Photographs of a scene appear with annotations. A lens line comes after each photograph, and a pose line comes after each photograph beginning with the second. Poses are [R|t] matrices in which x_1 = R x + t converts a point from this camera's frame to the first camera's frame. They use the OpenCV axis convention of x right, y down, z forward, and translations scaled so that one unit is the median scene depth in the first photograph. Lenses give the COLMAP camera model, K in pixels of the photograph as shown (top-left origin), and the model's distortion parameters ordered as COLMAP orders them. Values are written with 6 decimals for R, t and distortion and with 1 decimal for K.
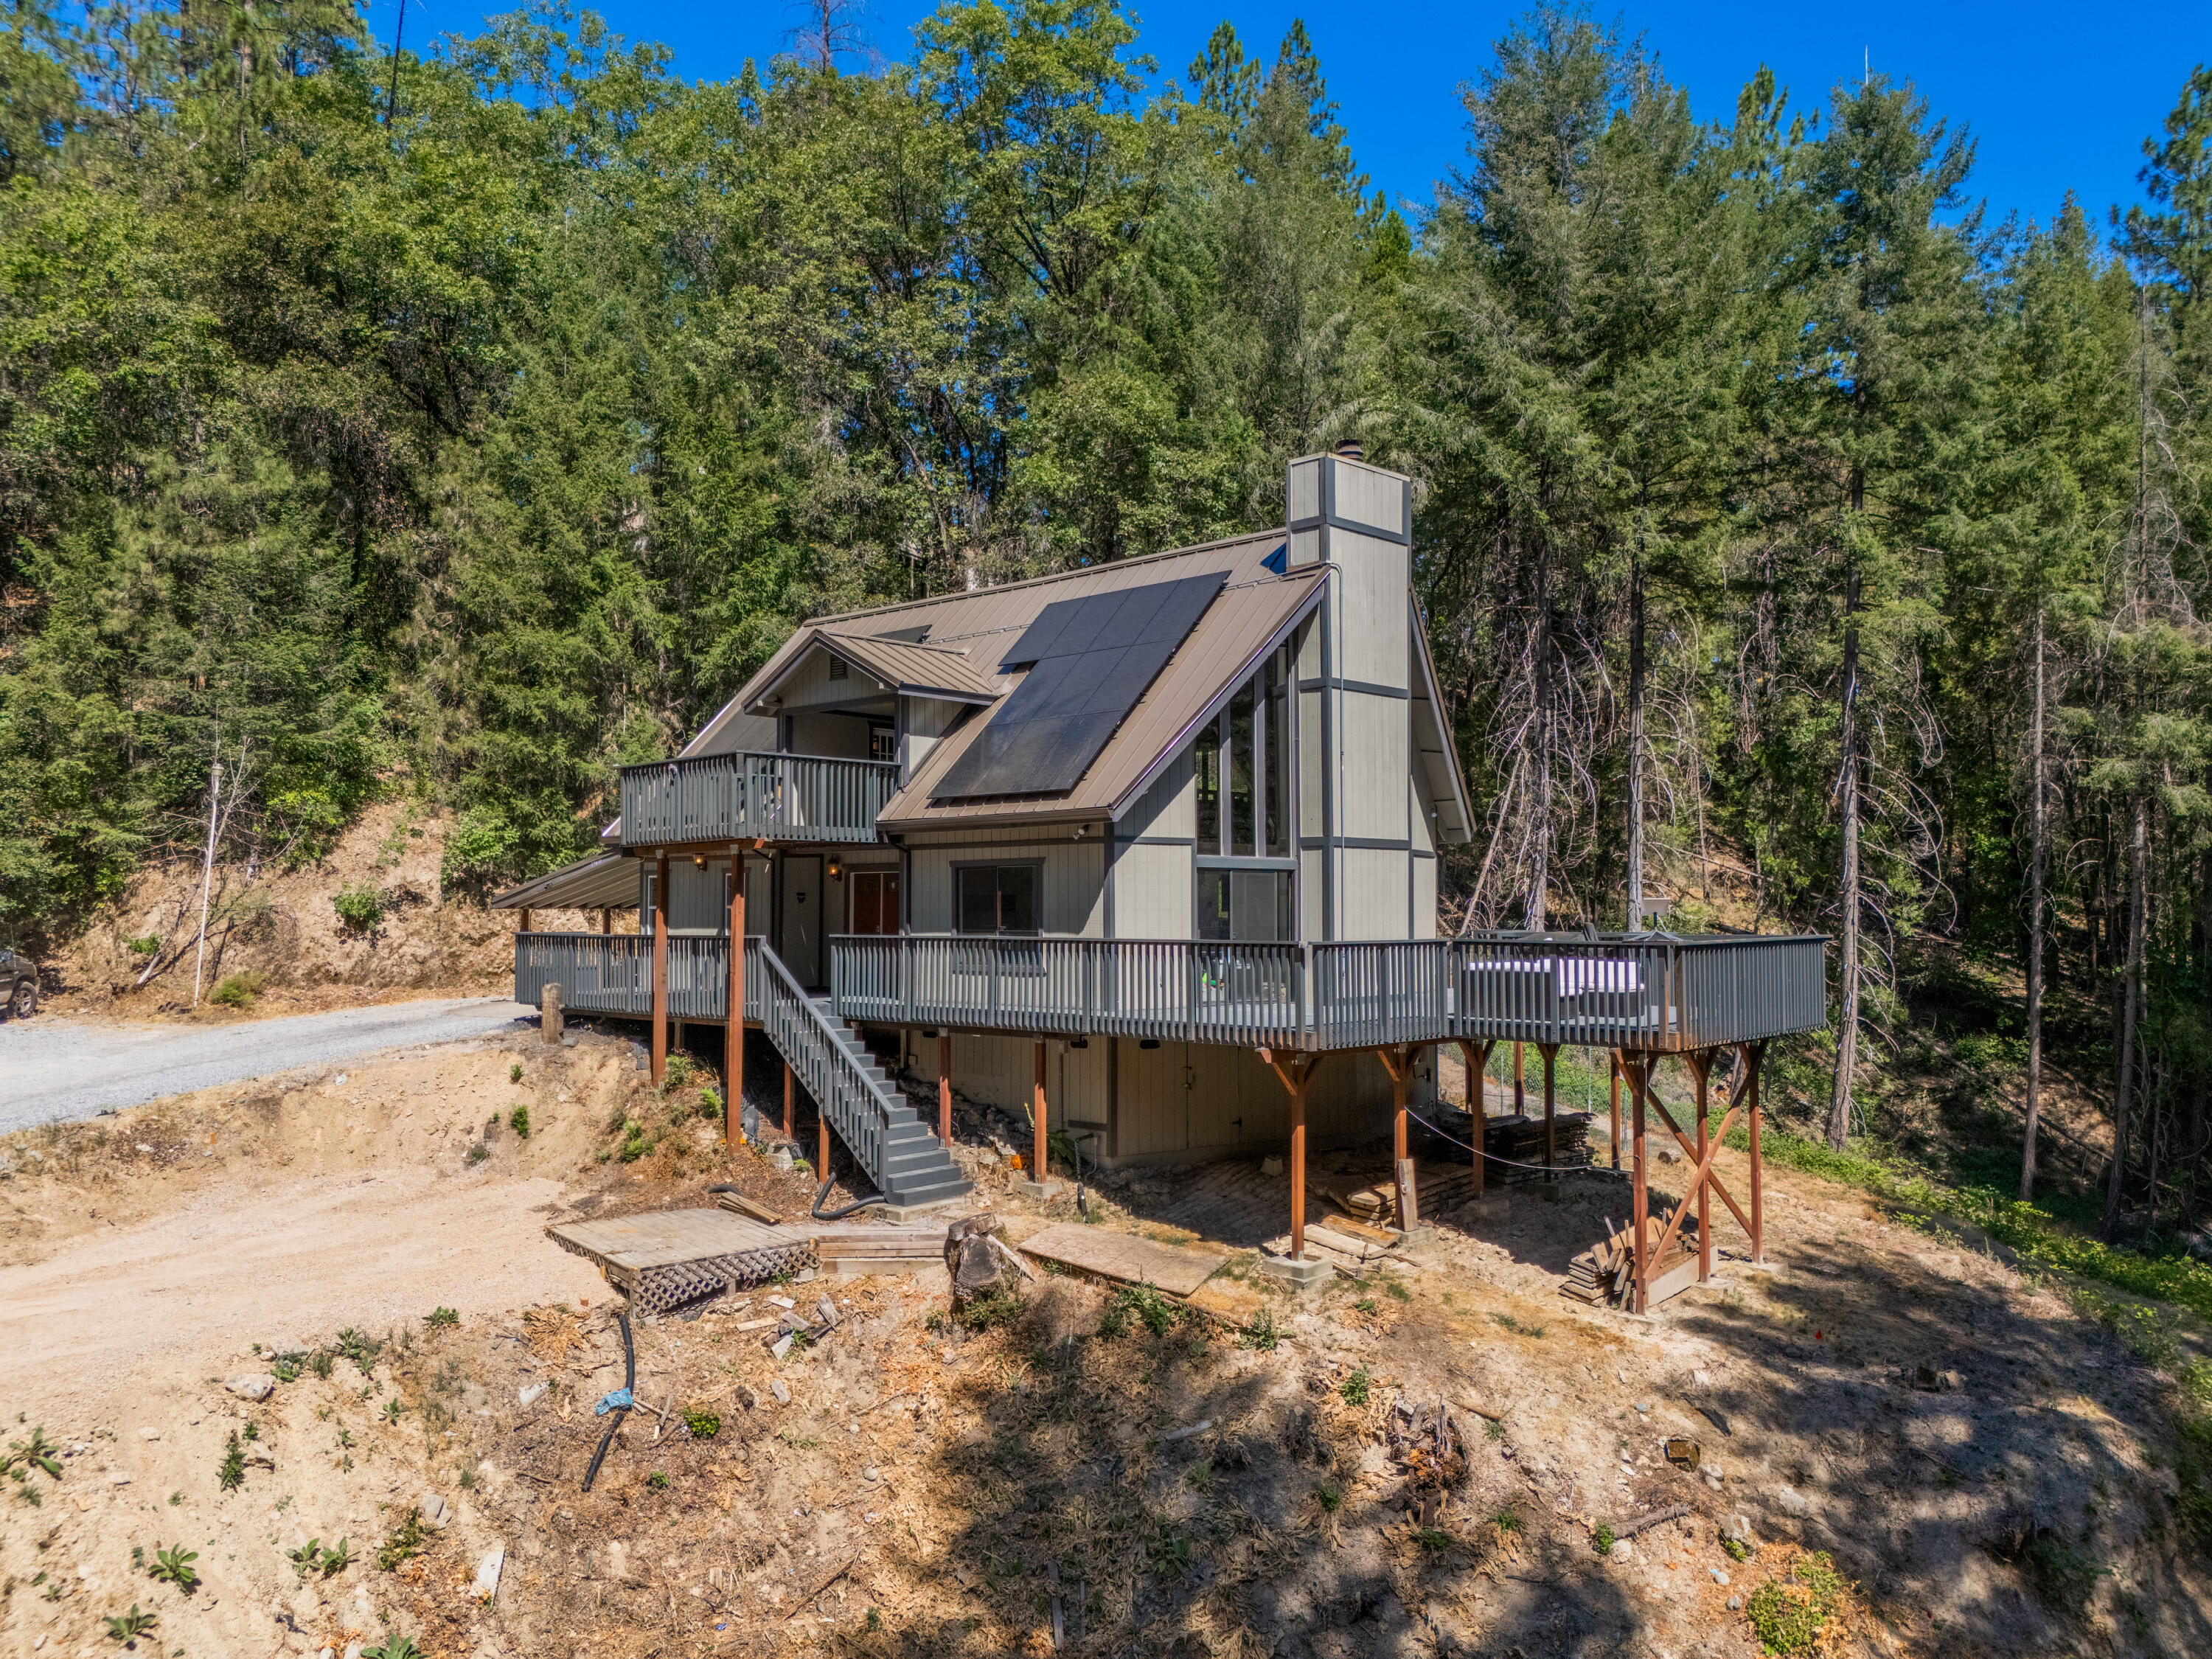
lens RADIAL K [[1614.6, 0, 1097.8], [0, 1614.6, 824.6], [0, 0, 1]] dist [0.045030, -0.035639]
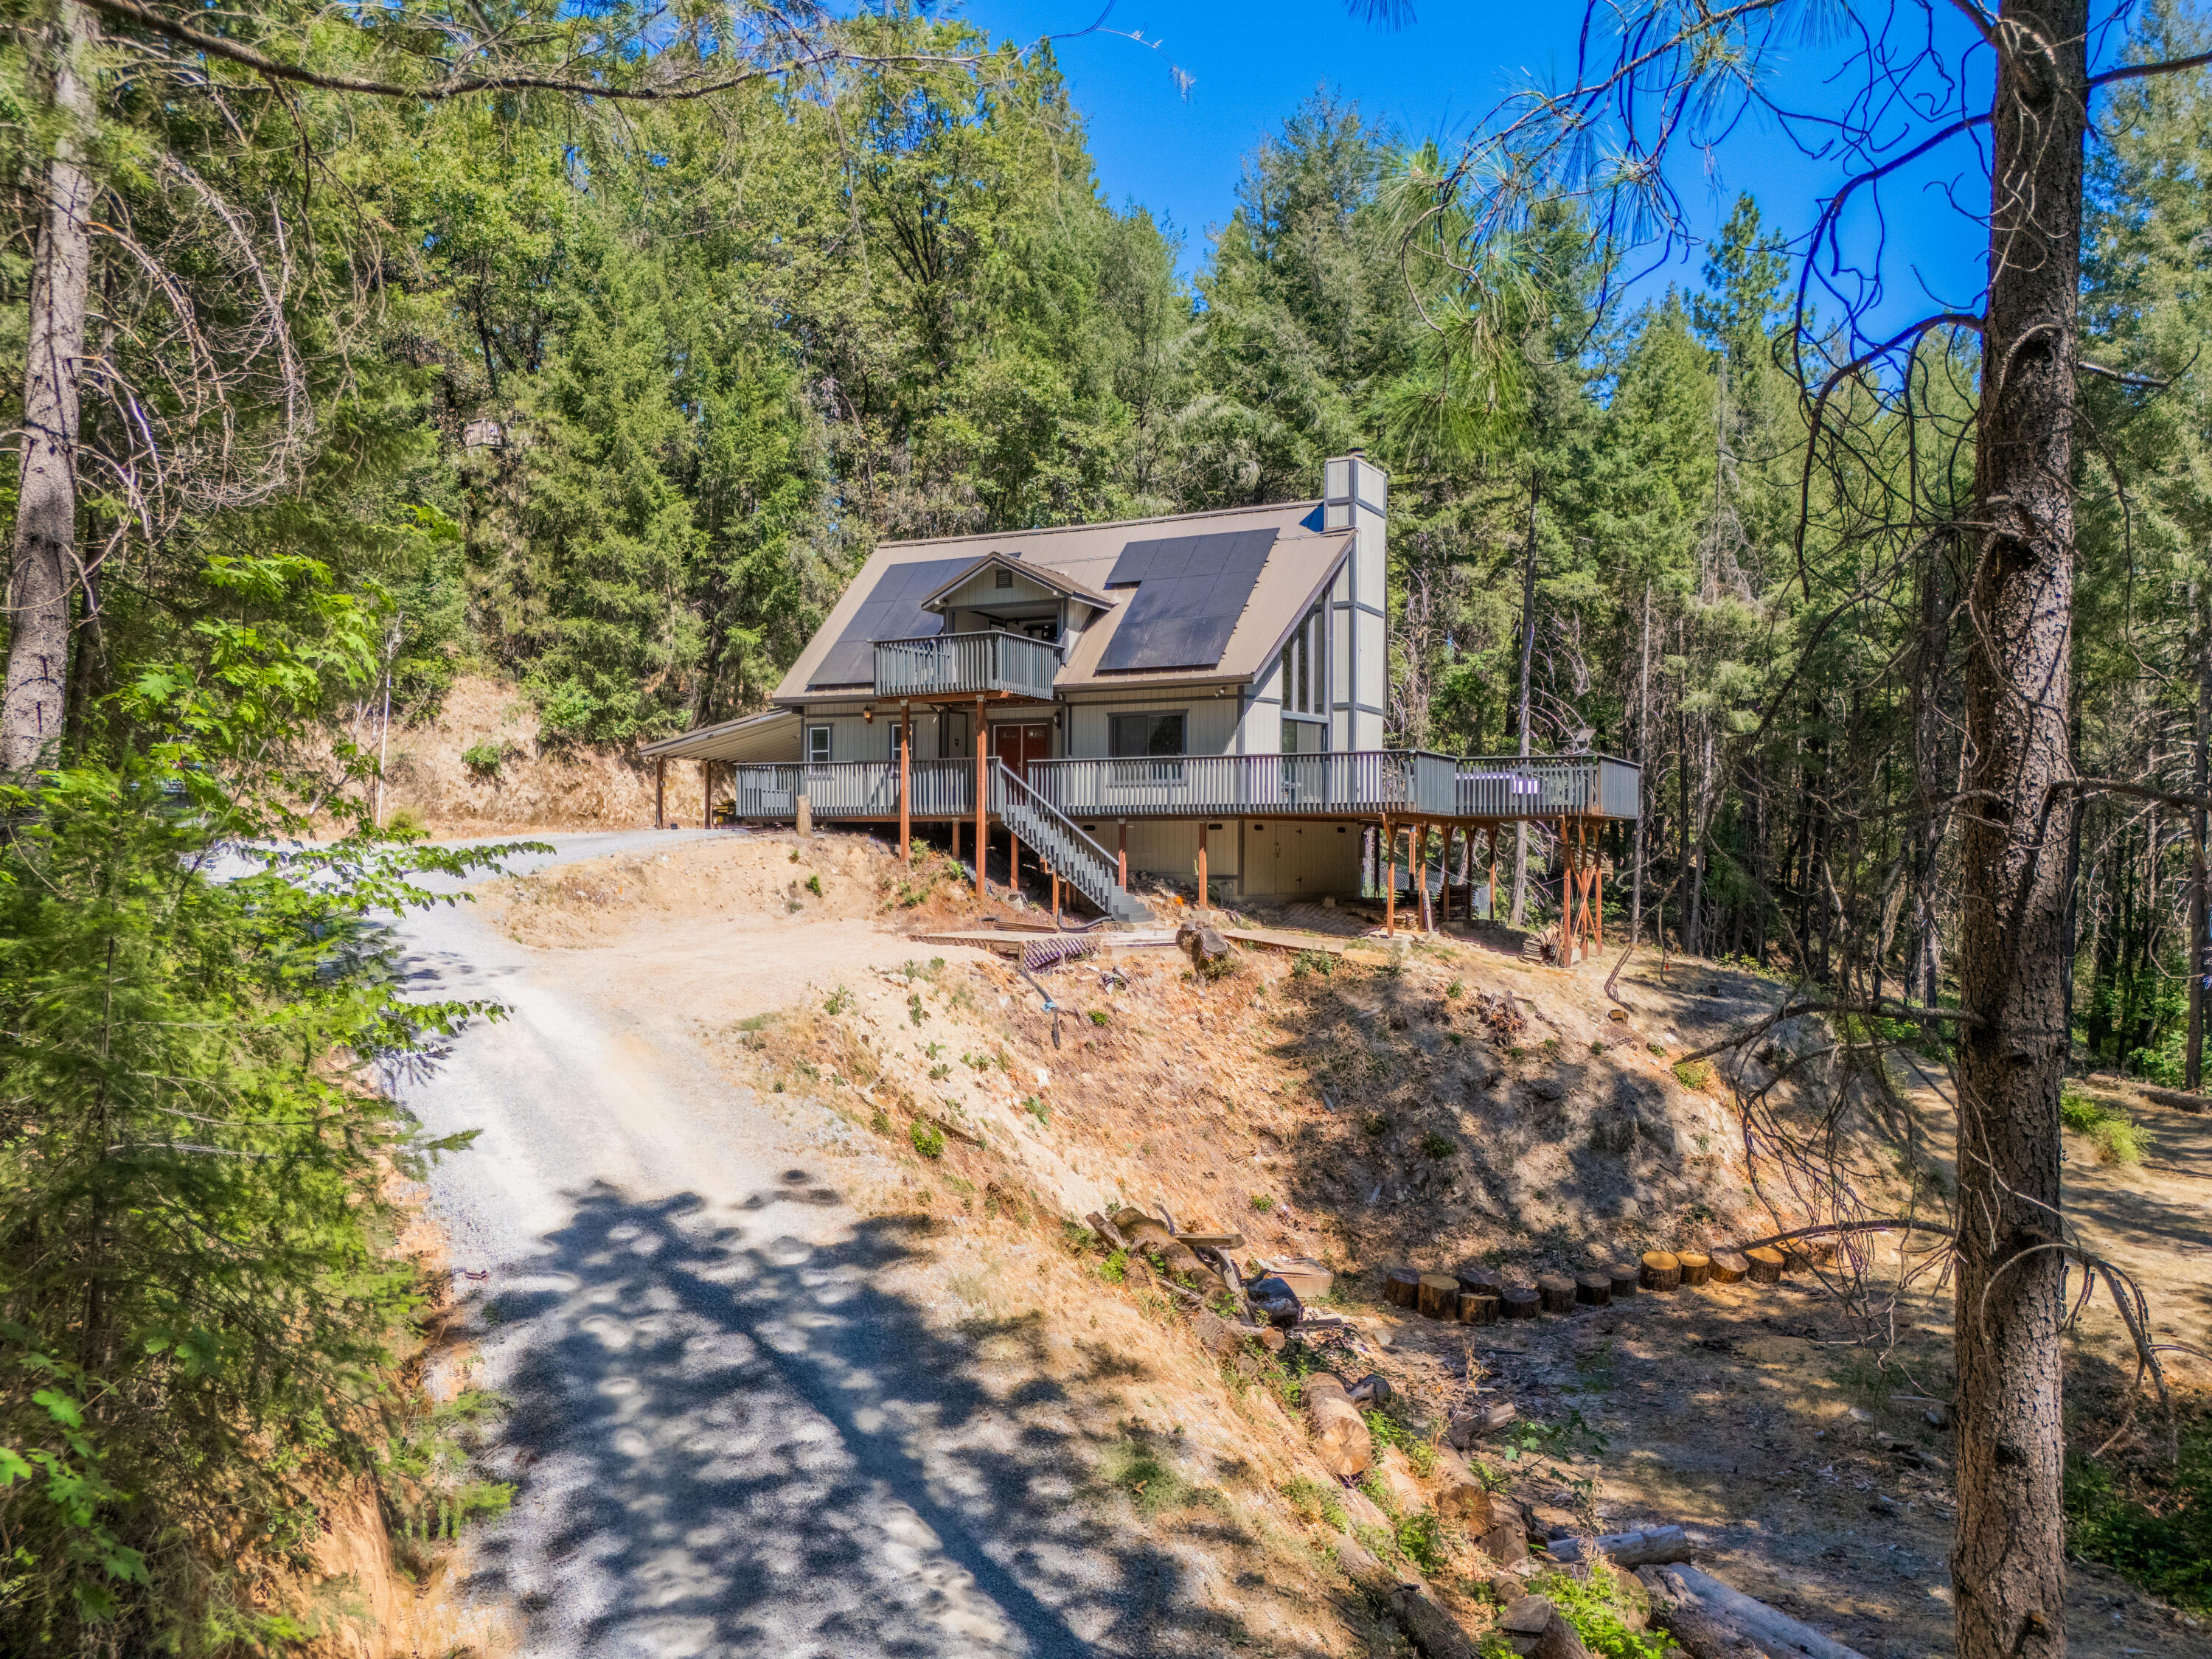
lens RADIAL K [[1607.8, 0, 1106.0], [0, 1607.8, 829.5], [0, 0, 1]] dist [0.066117, -0.075674]
pose [[0.961881, 0.010918, 0.273250, -0.465668], [-0.020901, 0.999215, 0.033649, 0.075365], [-0.272668, -0.038077, 0.961354, -0.407082]]
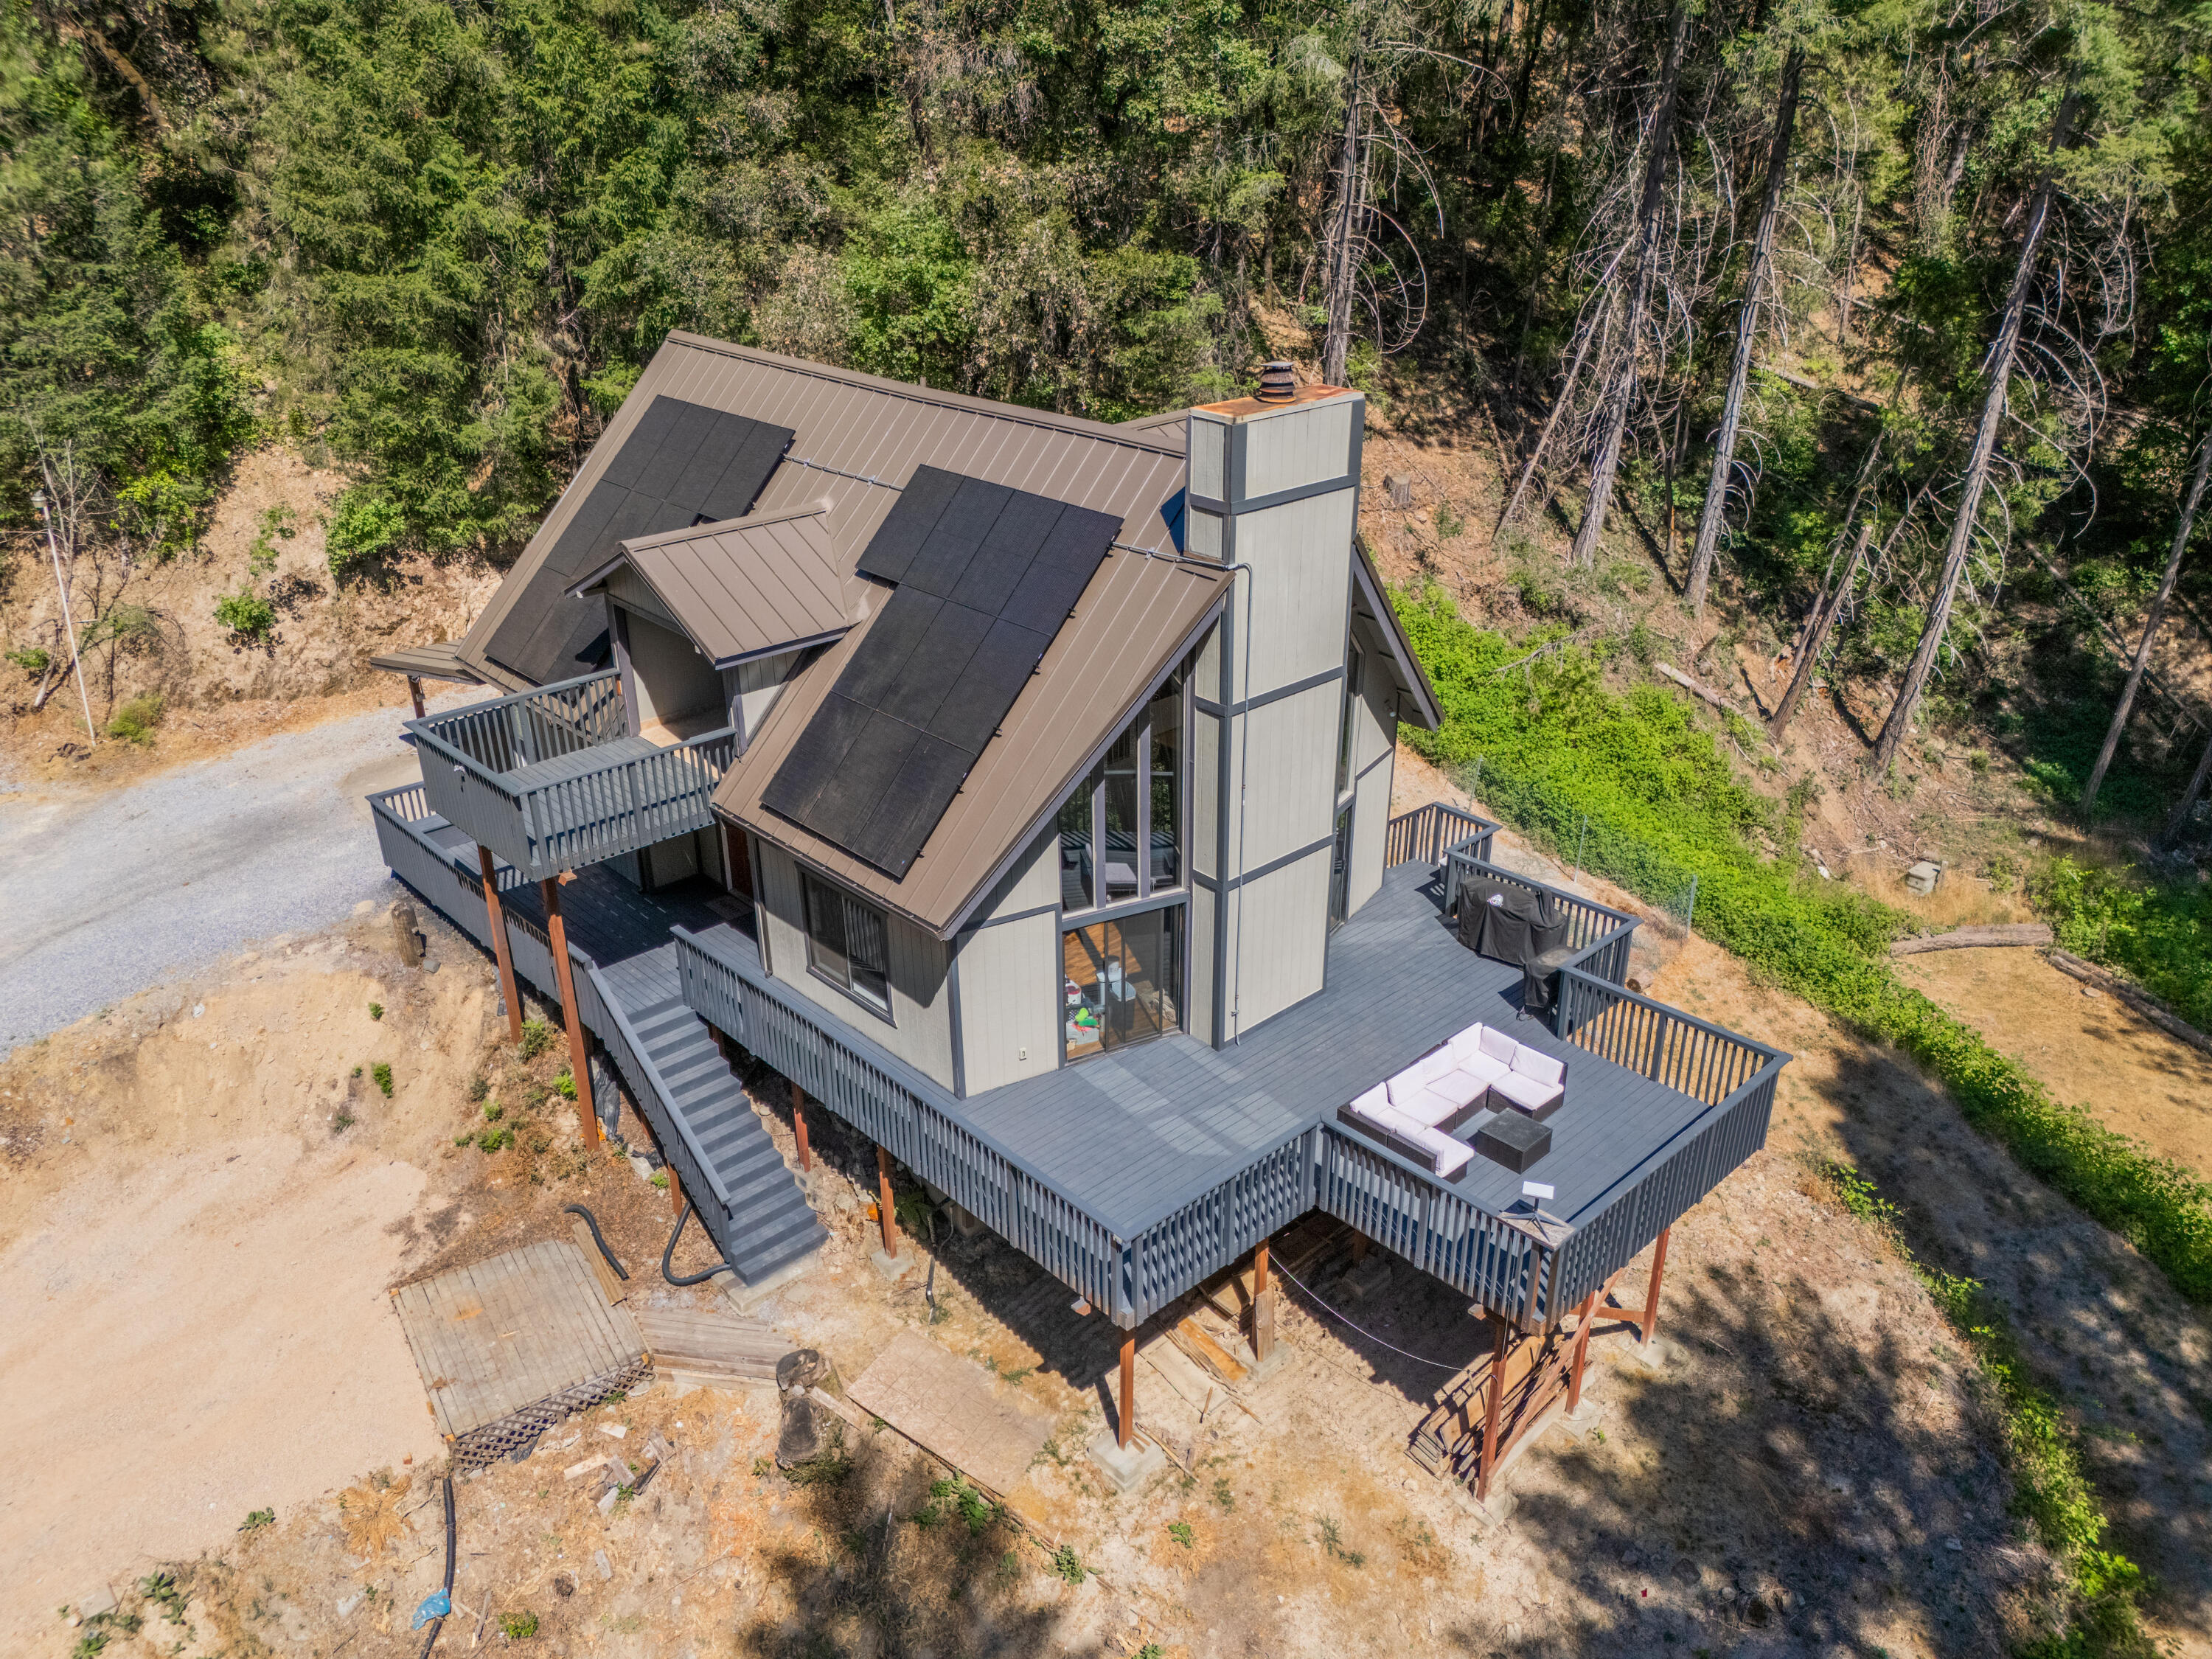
lens RADIAL K [[1607.8, 0, 1106.0], [0, 1607.8, 829.5], [0, 0, 1]] dist [0.066117, -0.075674]
pose [[0.997717, 0.022570, -0.063655, 0.120877], [0.010439, 0.879650, 0.475506, -0.374763], [0.066726, -0.475085, 0.877406, 0.241257]]
